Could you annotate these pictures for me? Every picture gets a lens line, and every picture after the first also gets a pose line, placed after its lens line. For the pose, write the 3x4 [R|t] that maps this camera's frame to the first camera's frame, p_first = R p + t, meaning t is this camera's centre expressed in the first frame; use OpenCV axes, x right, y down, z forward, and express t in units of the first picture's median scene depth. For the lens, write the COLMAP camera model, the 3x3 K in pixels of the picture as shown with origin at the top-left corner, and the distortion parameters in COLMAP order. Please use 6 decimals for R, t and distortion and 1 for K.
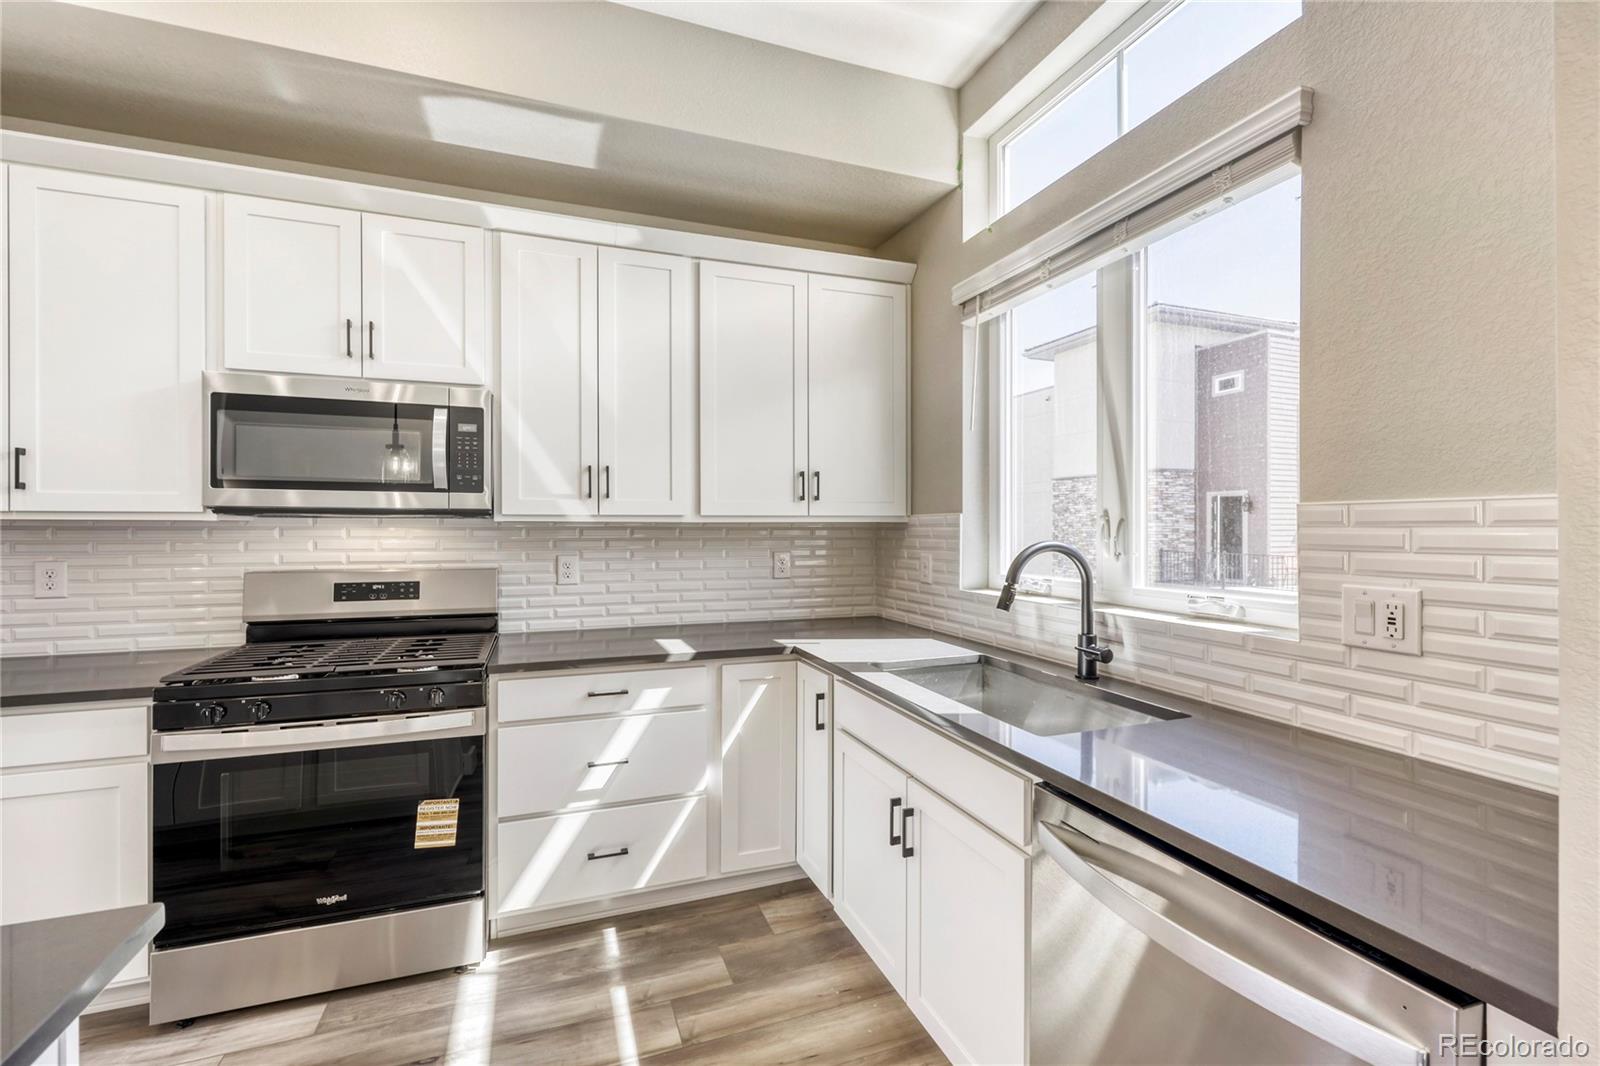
lens RADIAL K [[620.1, 0, 798.6], [0, 620.1, 534.9], [0, 0, 1]] dist [0.001207, 0.000025]
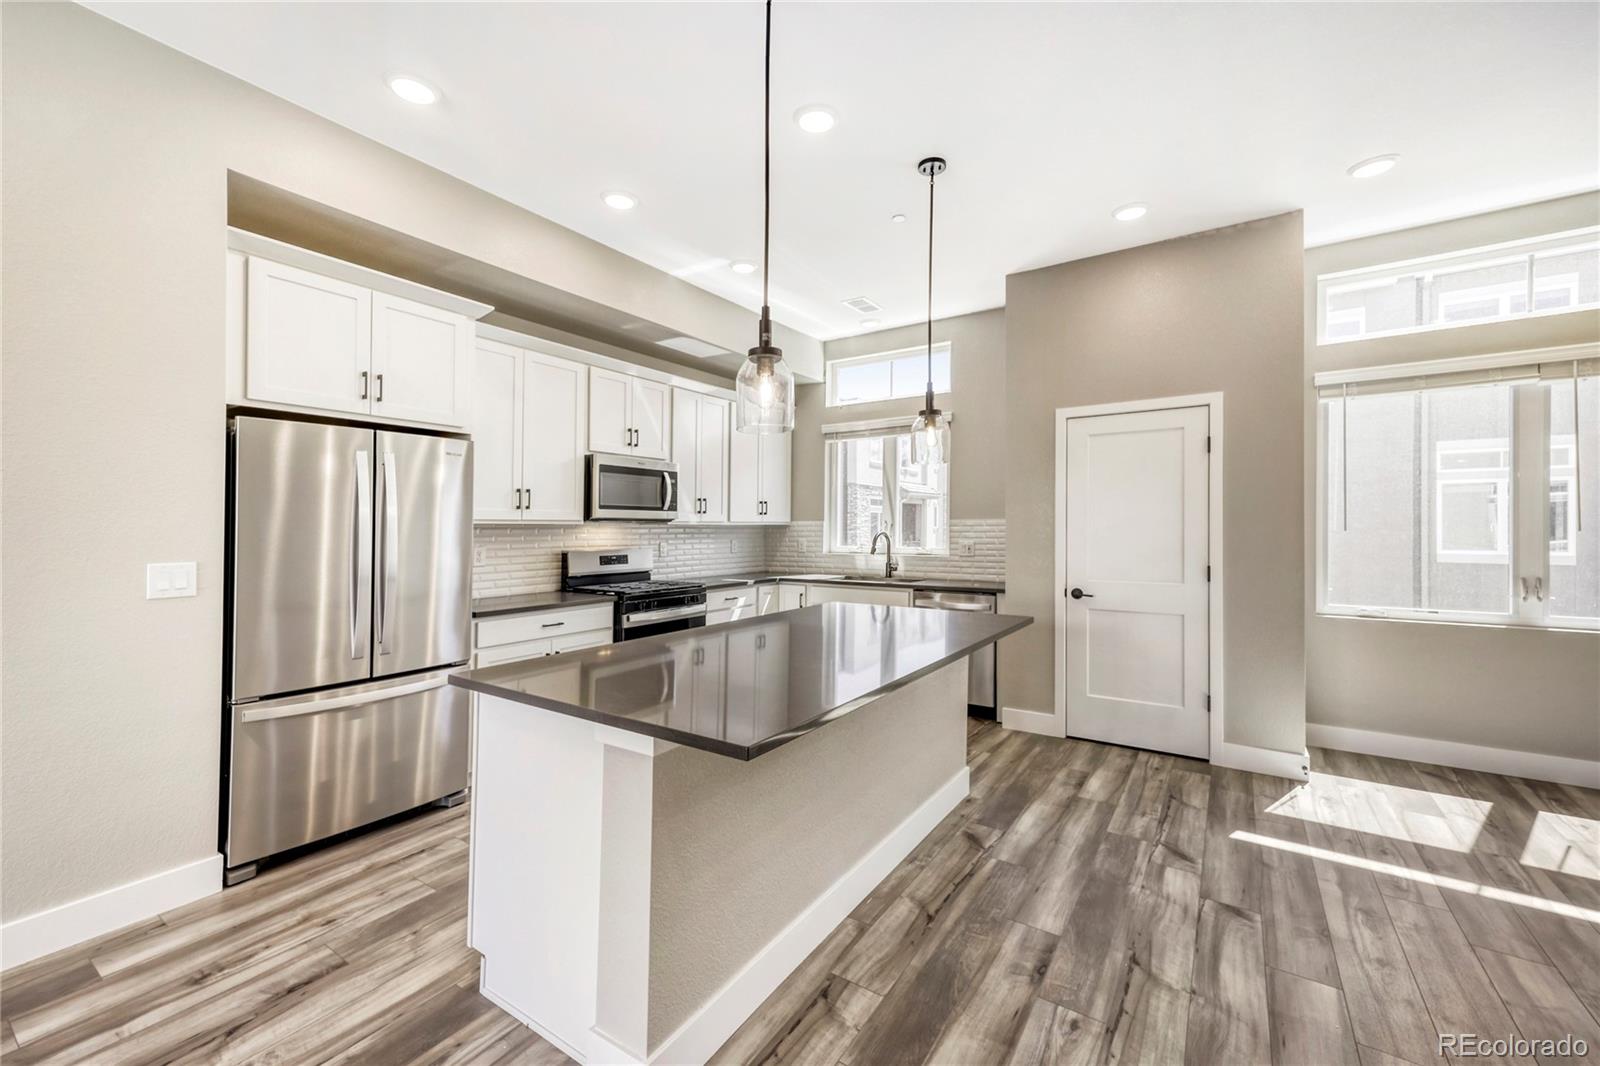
lens RADIAL K [[663.5, 0, 768.9], [0, 663.5, 529.0], [0, 0, 1]] dist [0.021587, -0.000033]
pose [[0.814176, -0.003899, 0.580606, -1.570483], [0.010446, 0.999914, -0.007933, 0.015389], [-0.580525, 0.012524, 0.814146, -1.062497]]
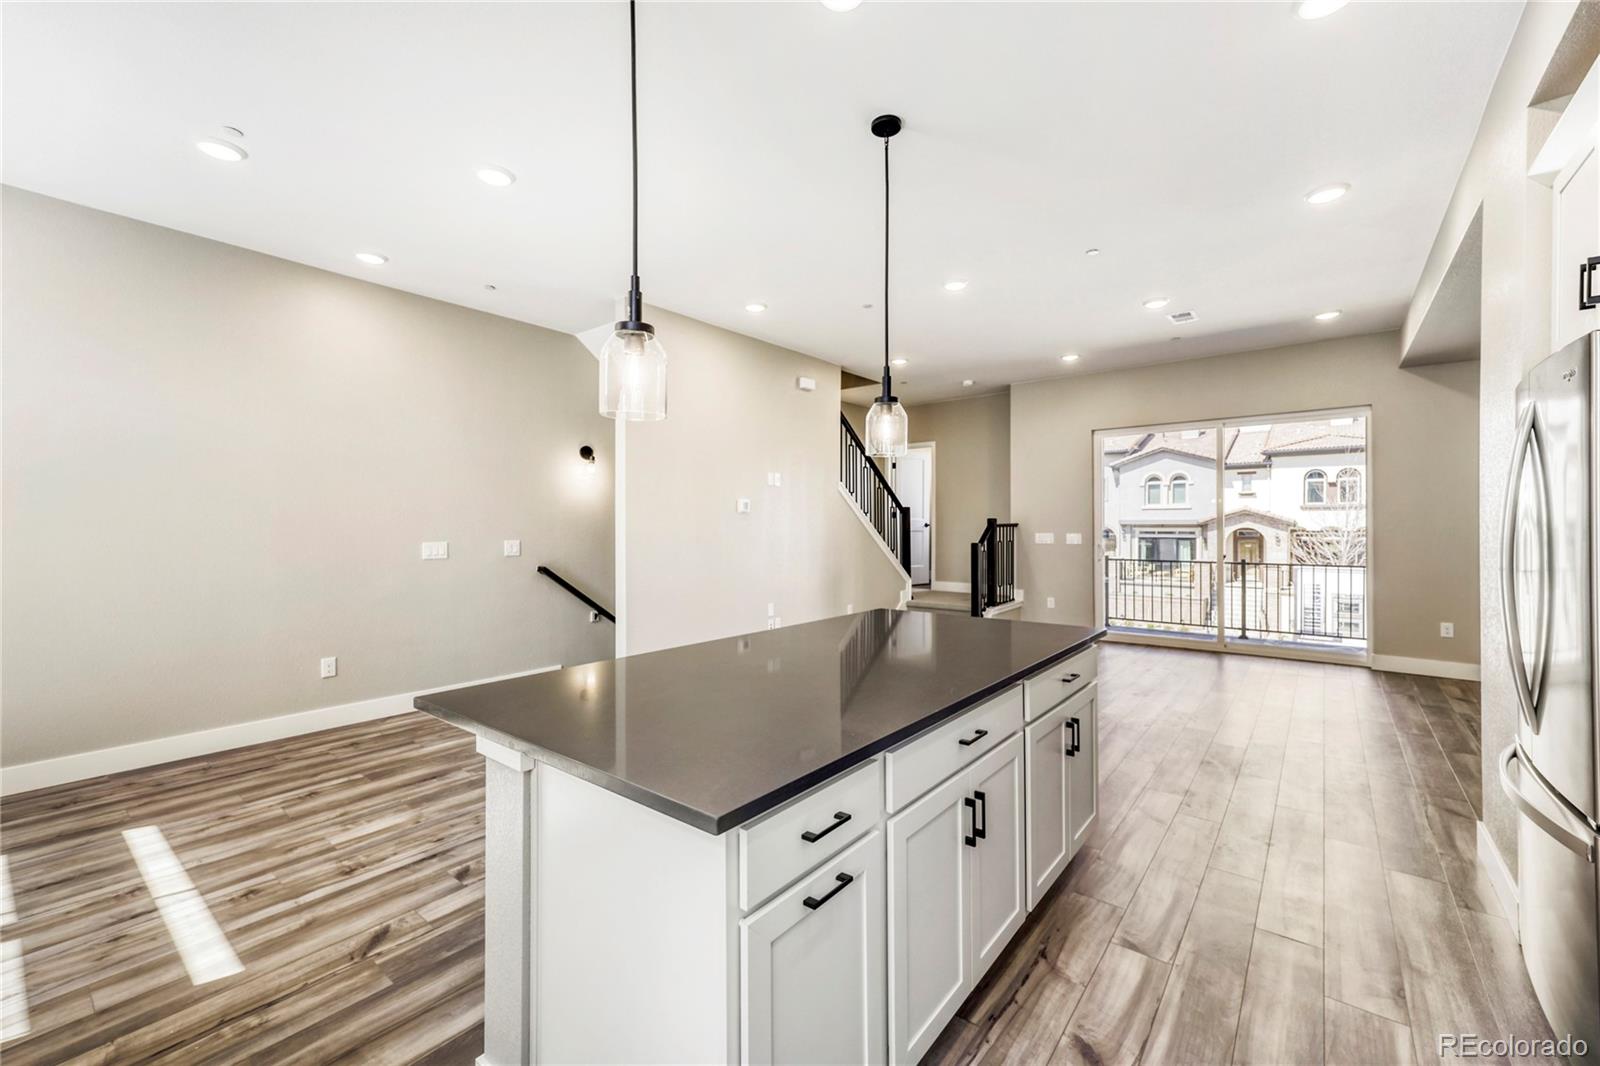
lens RADIAL K [[640.3, 0, 763.2], [0, 640.3, 524.5], [0, 0, 1]] dist [0.013107, 0.000132]
pose [[-0.871650, -0.000792, -0.490128, -0.162404], [-0.006043, 0.999940, 0.009130, -0.013122], [0.490091, 0.010920, -0.871603, 0.753959]]
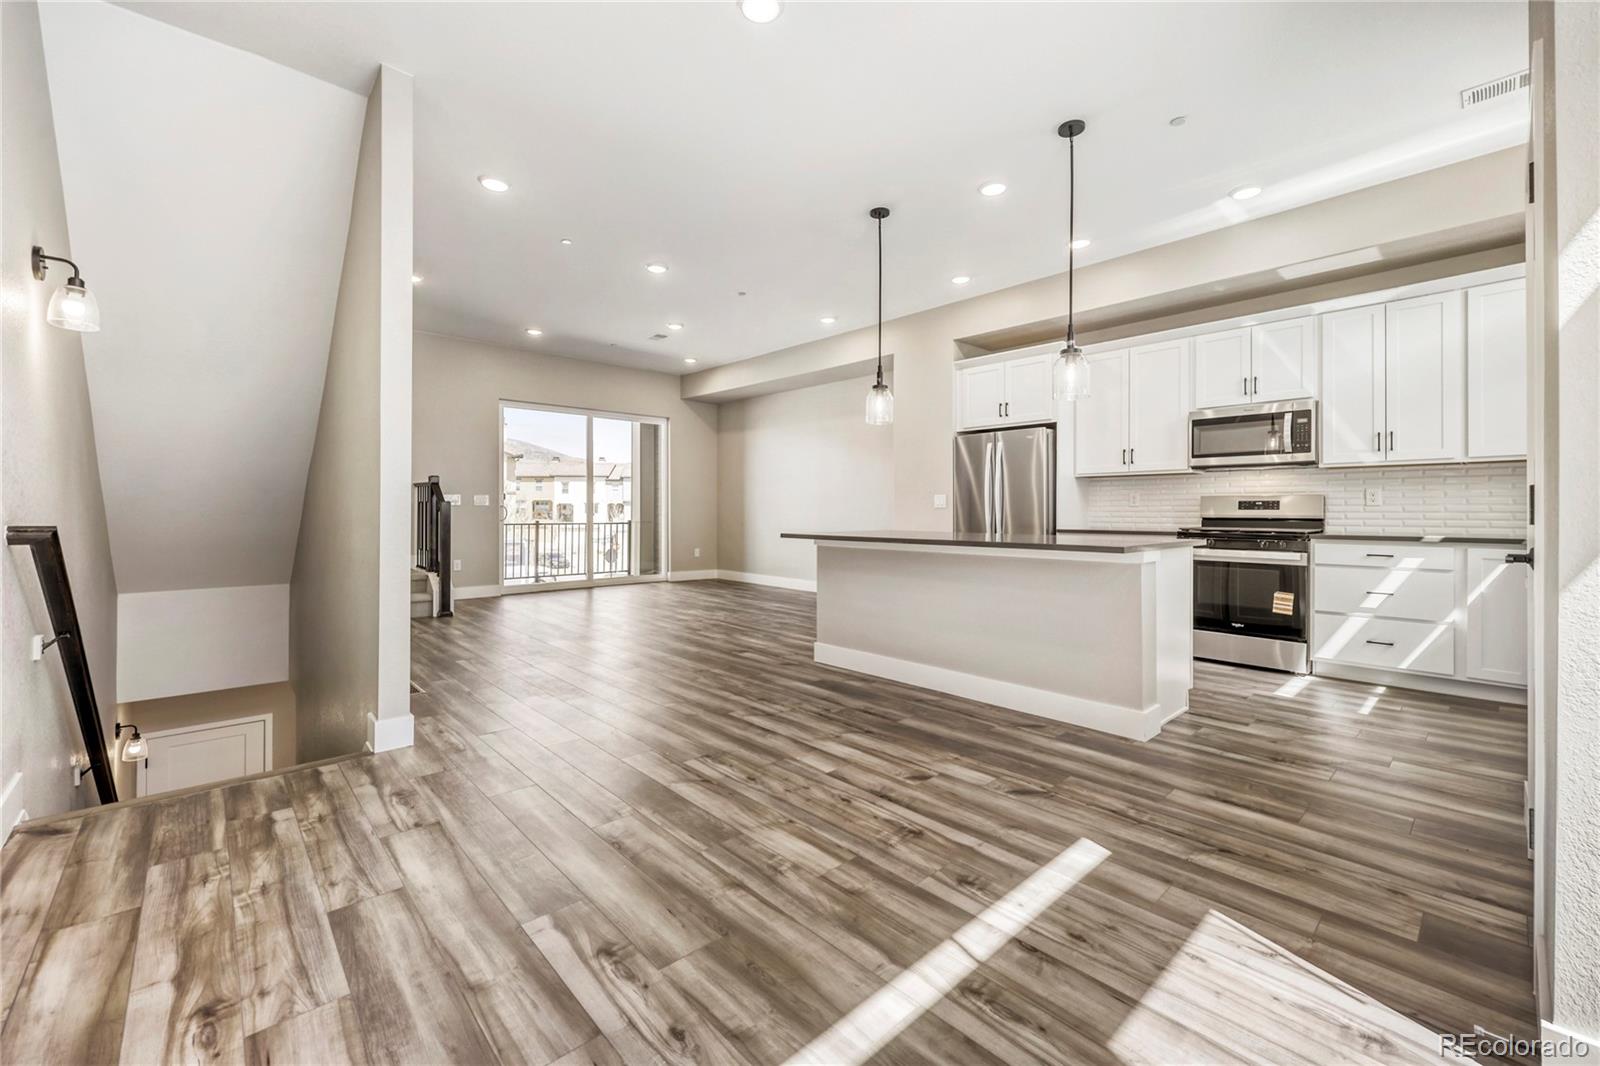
lens RADIAL K [[676.6, 0, 813.1], [0, 676.6, 510.7], [0, 0, 1]] dist [-0.001410, -0.000179]
pose [[0.383977, -0.002643, -0.923339, 0.870065], [-0.013510, 0.999873, -0.008481, 0.157714], [0.923244, 0.015731, 0.383892, -1.285732]]
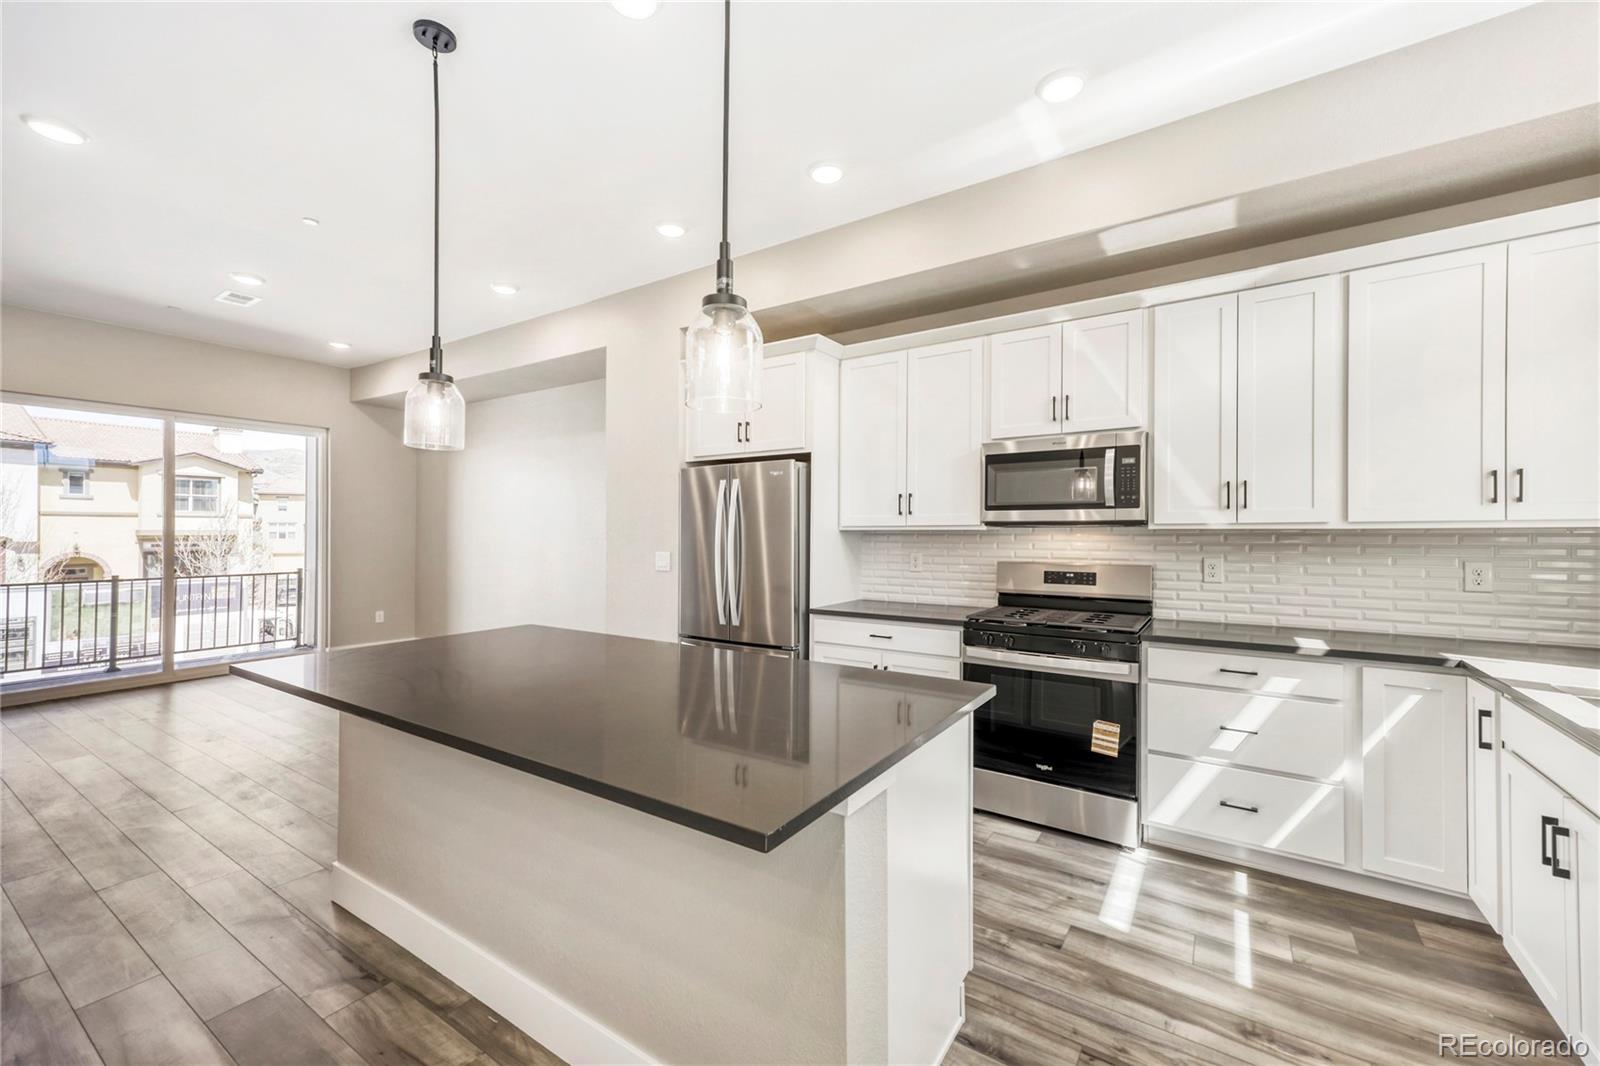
lens RADIAL K [[665.0, 0, 839.0], [0, 665.0, 533.2], [0, 0, 1]] dist [0.014274, 0.000208]
pose [[0.601929, -0.001681, -0.798548, 0.252727], [-0.008862, 0.999922, -0.008785, 0.004886], [0.798500, 0.012365, 0.601868, -0.387566]]
